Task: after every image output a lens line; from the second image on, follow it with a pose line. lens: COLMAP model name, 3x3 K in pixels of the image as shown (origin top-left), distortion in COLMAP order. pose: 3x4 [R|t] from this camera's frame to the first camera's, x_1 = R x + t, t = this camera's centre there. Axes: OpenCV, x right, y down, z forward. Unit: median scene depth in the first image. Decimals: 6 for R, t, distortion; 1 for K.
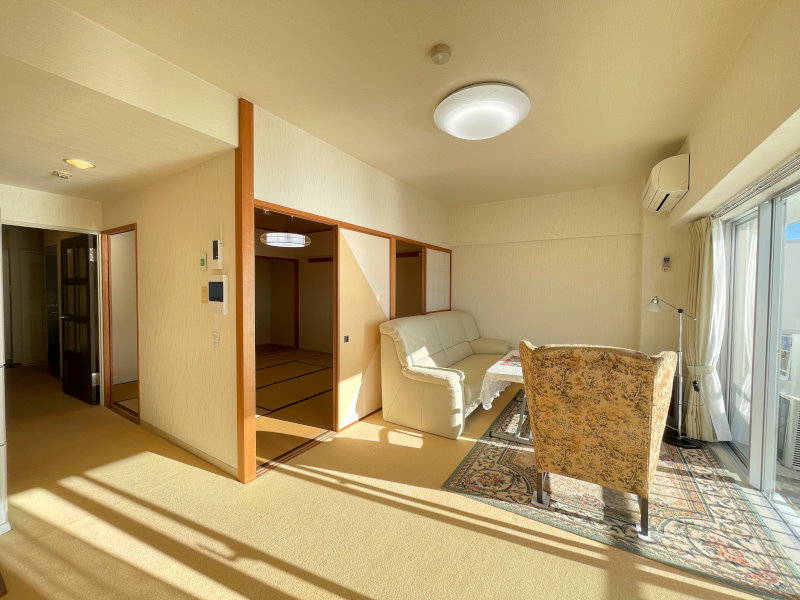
lens RADIAL K [[326.7, 0, 405.6], [0, 326.7, 298.8], [0, 0, 1]] dist [-0.000171, 0.001142]
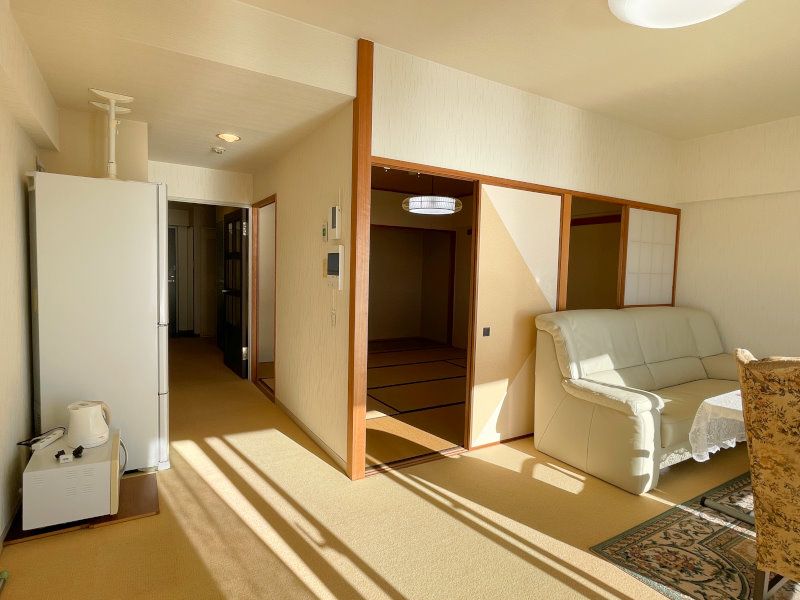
lens RADIAL K [[458.3, 0, 411.6], [0, 458.3, 302.4], [0, 0, 1]] dist [0.003898, -0.000210]
pose [[0.893621, 0.047441, -0.446309, 0.164444], [-0.034340, 0.998710, 0.037401, 0.026398], [0.447508, -0.018096, 0.894097, -0.030622]]
